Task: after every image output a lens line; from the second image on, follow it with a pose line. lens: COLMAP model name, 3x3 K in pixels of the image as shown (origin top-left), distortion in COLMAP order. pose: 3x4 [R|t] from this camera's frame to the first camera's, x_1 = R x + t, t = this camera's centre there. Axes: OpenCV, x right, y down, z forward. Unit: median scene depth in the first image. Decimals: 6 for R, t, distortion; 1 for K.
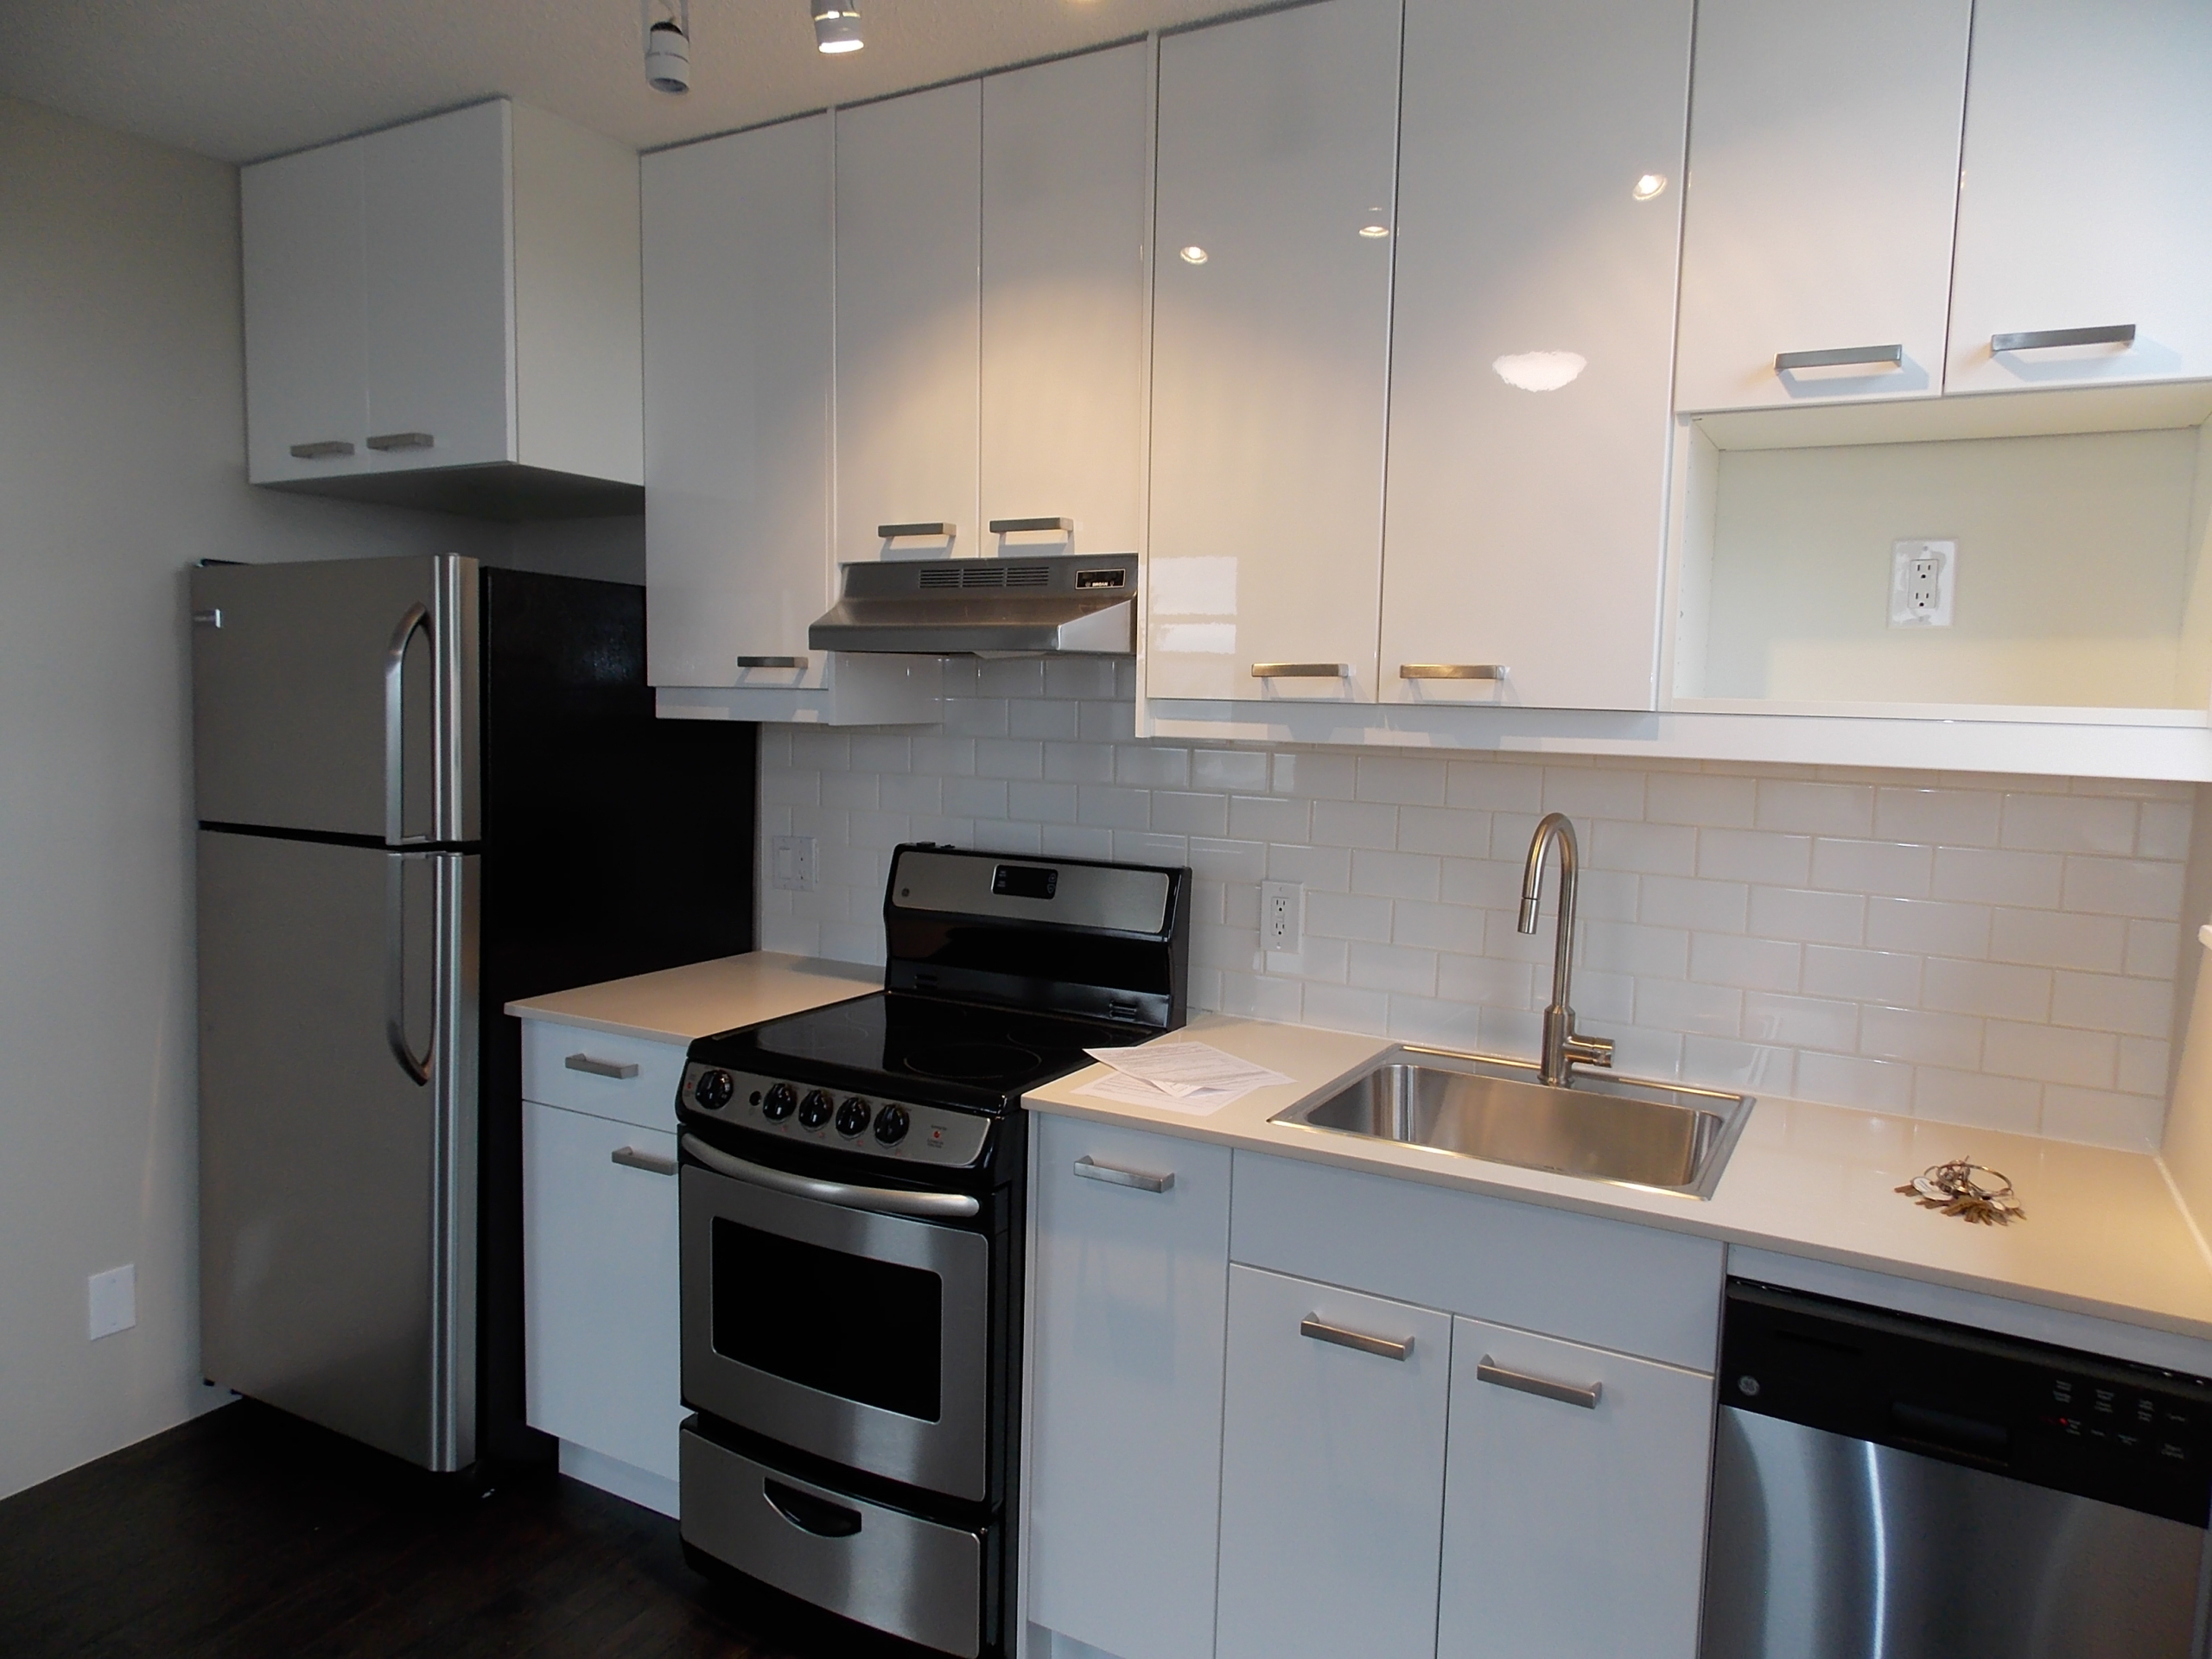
lens RADIAL K [[1473.6, 0, 1106.1], [0, 1473.6, 818.3], [0, 0, 1]] dist [0.029901, 0.006139]
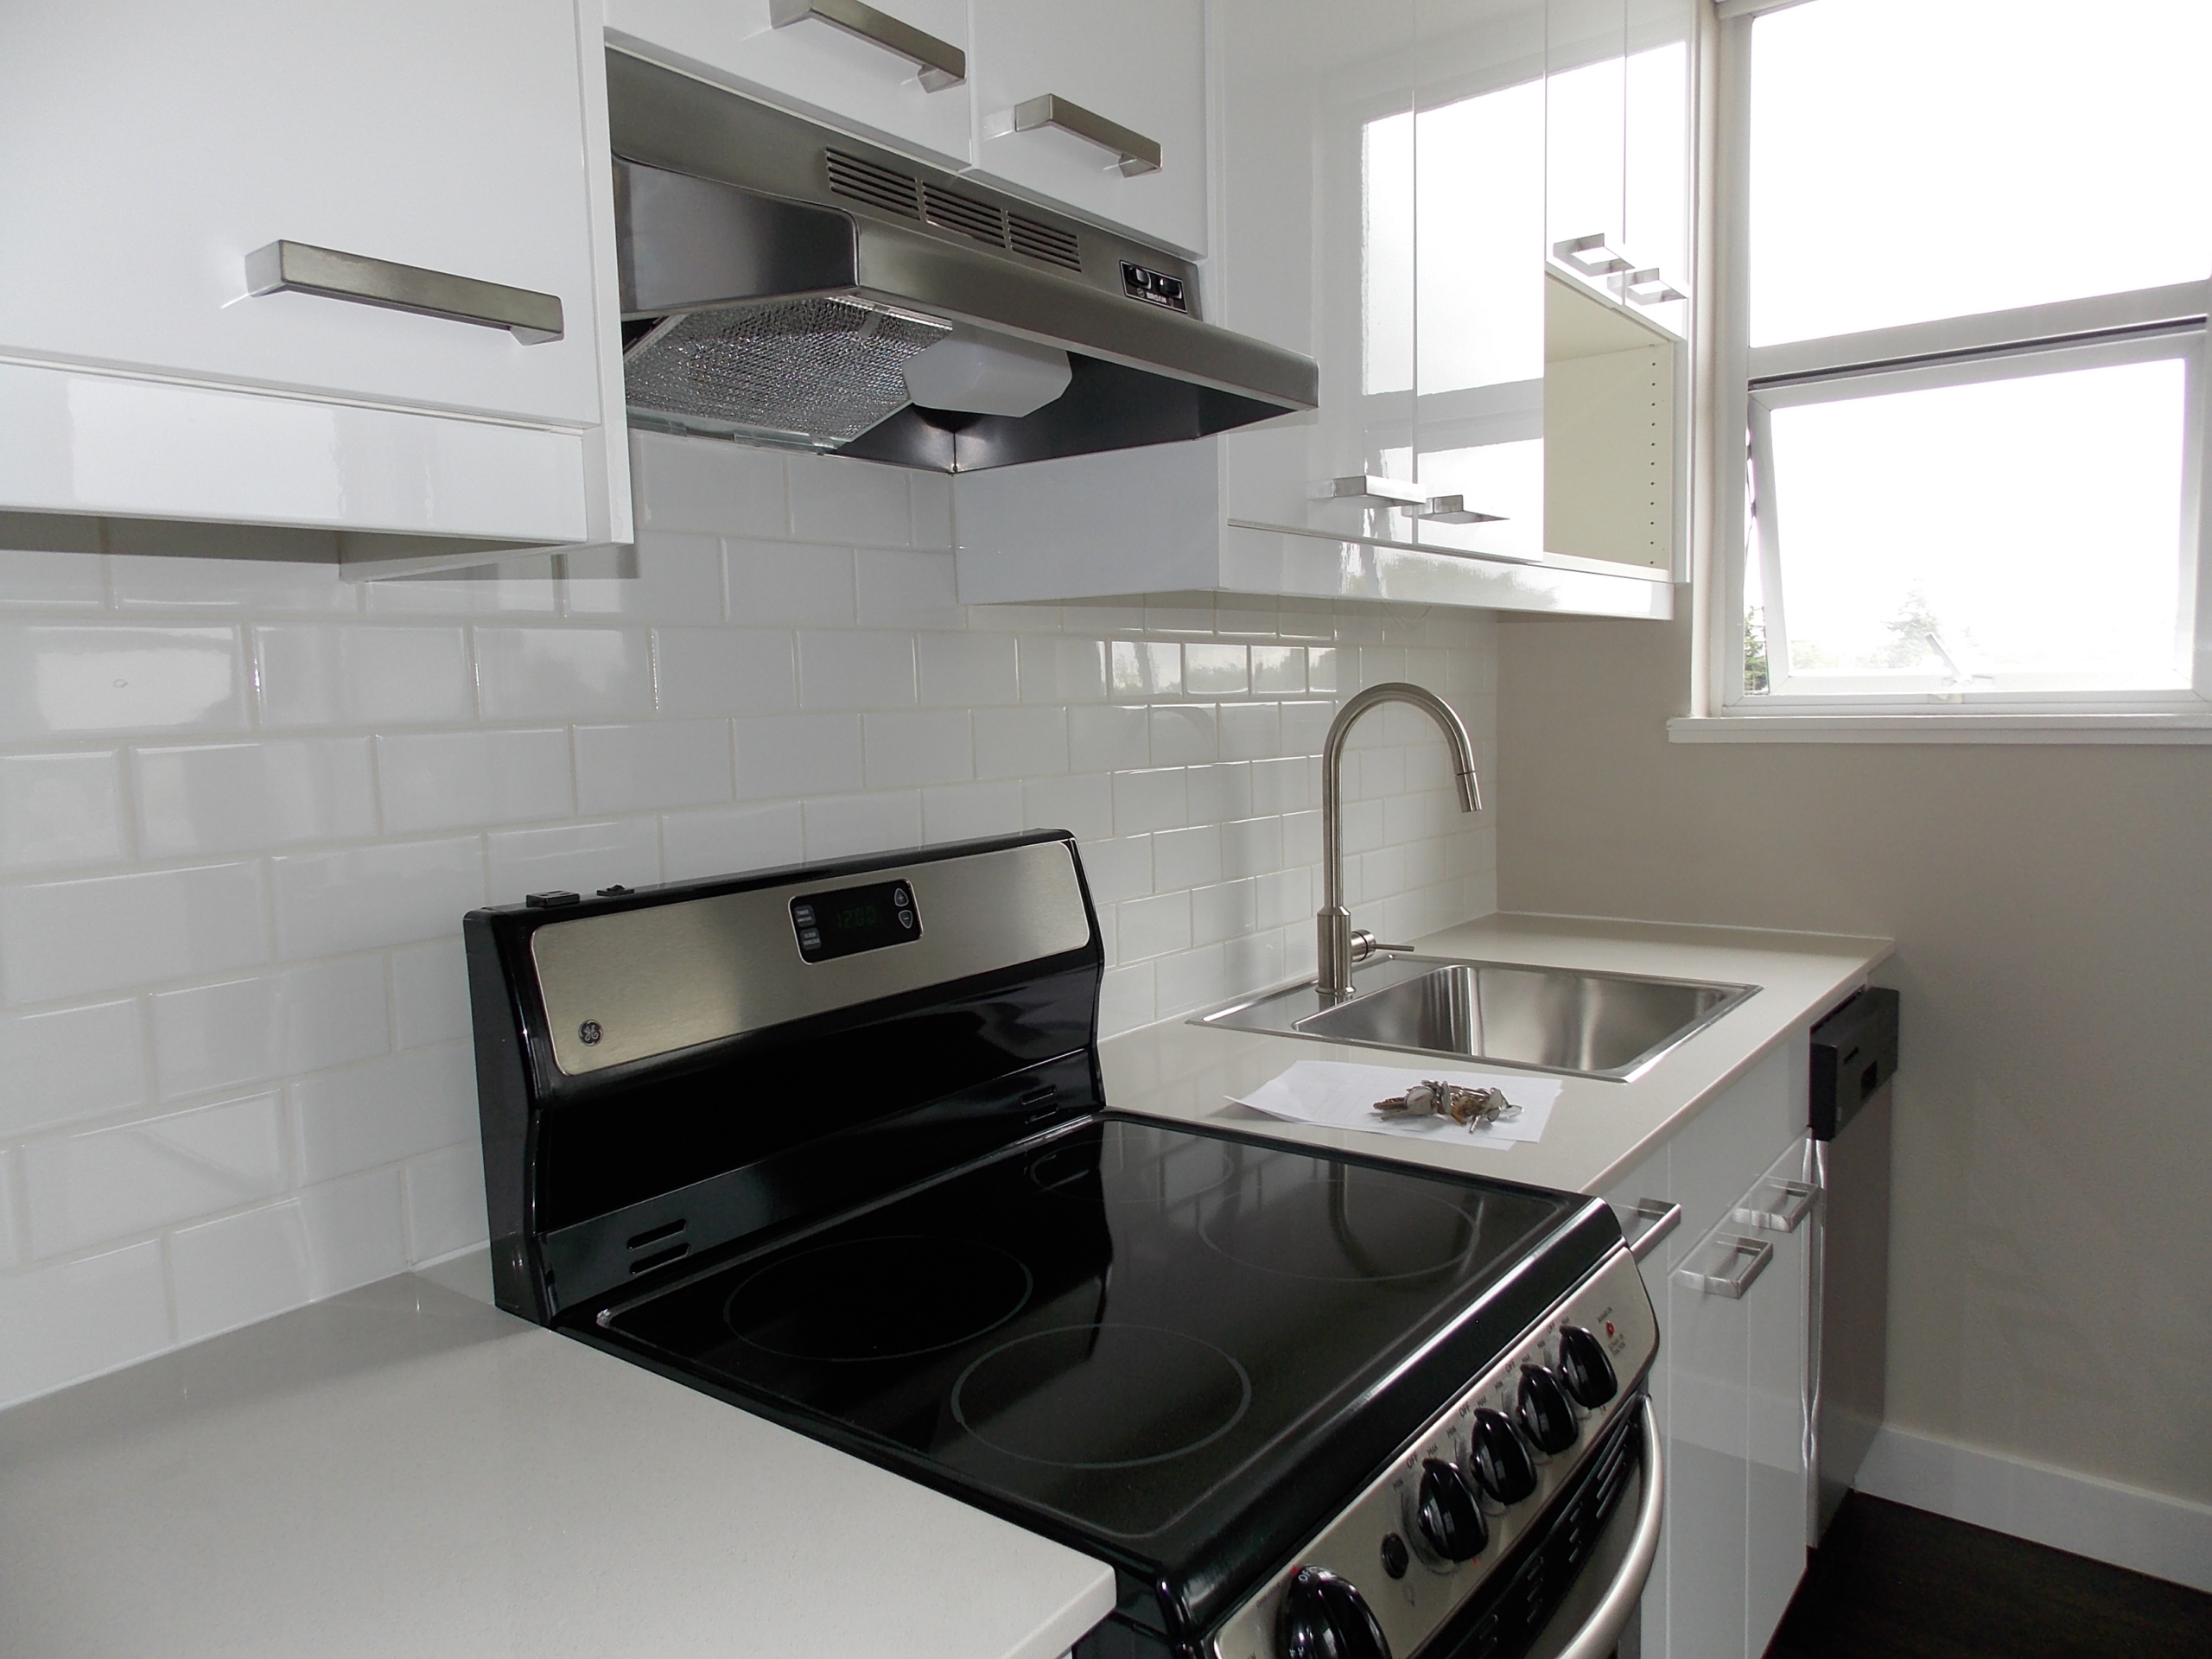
lens RADIAL K [[1473.6, 0, 1105.3], [0, 1473.6, 828.4], [0, 0, 1]] dist [0.029901, 0.006139]
pose [[0.137244, -0.121314, 0.983080, -0.548174], [0.112286, 0.987980, 0.106242, -0.027965], [-0.984152, 0.095805, 0.149216, 0.947549]]
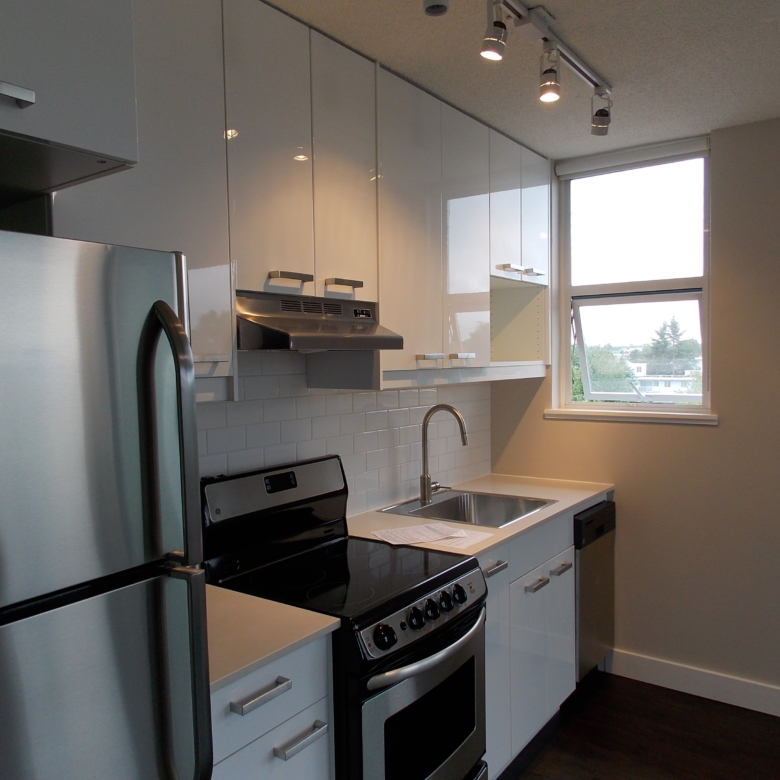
lens RADIAL K [[693.6, 0, 391.5], [0, 693.6, 393.0], [0, 0, 1]] dist [0.015803, -0.002571]
pose [[0.104712, -0.077418, 0.991485, -0.930184], [0.099646, 0.992765, 0.066994, -0.112842], [-0.989498, 0.091783, 0.111669, 0.857602]]
